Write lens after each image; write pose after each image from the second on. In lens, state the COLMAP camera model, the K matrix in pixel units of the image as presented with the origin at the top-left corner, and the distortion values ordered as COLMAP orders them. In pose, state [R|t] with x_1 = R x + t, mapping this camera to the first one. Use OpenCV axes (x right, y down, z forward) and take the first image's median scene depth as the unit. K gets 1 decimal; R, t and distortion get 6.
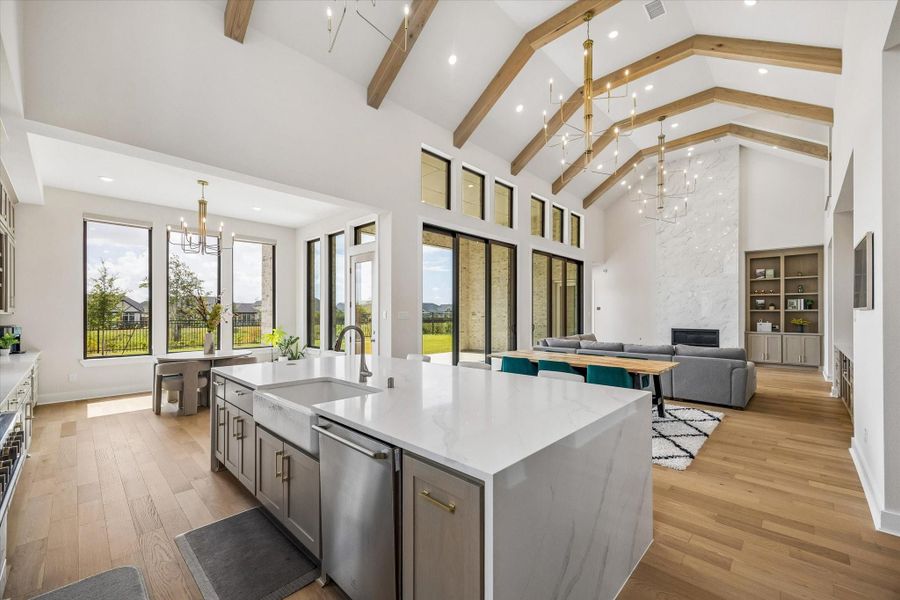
lens RADIAL K [[357.2, 0, 448.7], [0, 357.2, 309.0], [0, 0, 1]] dist [0.000323, -0.000023]
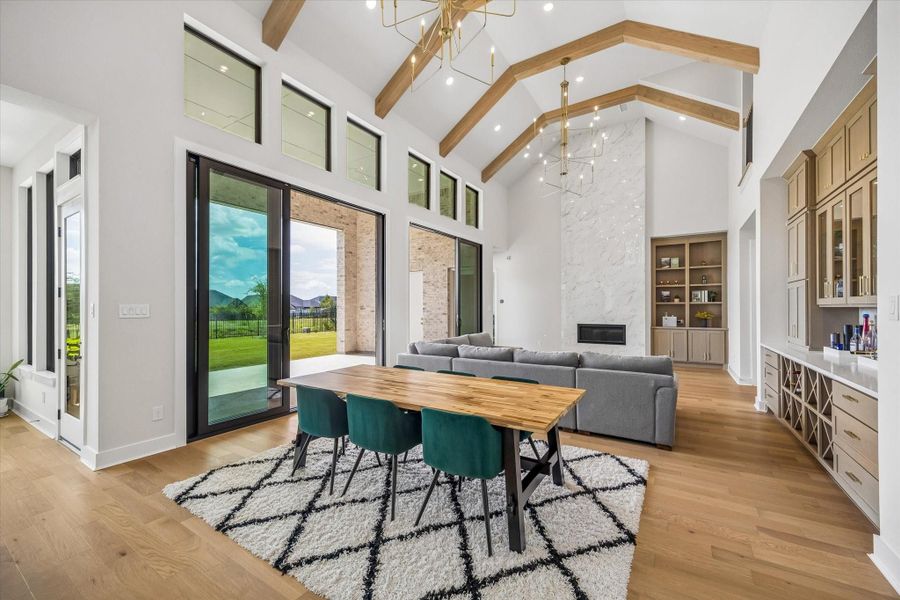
lens RADIAL K [[353.2, 0, 450.0], [0, 353.2, 300.0], [0, 0, 1]] dist [0.002699, 0.000164]
pose [[0.978771, 0.001429, 0.204954, 0.160308], [0.000279, 0.999965, -0.008304, 0.003601], [-0.204959, 0.008185, 0.978736, 0.246723]]
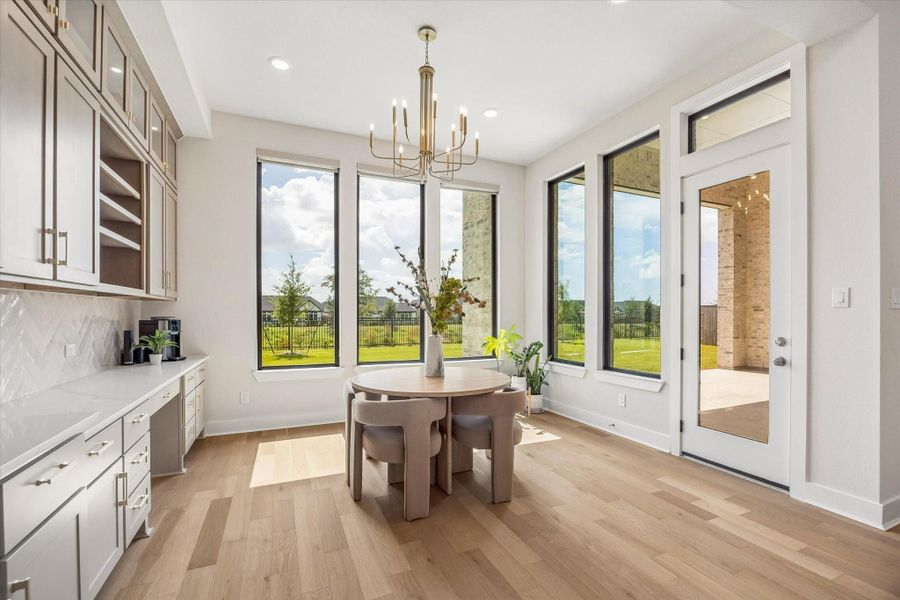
lens RADIAL K [[383.3, 0, 443.0], [0, 383.3, 309.2], [0, 0, 1]] dist [-0.026943, -0.000019]
pose [[0.919686, -0.003376, -0.392640, -0.270781], [0.003915, 0.999992, 0.000572, 0.018212], [0.392635, -0.002063, 0.919692, 0.307527]]
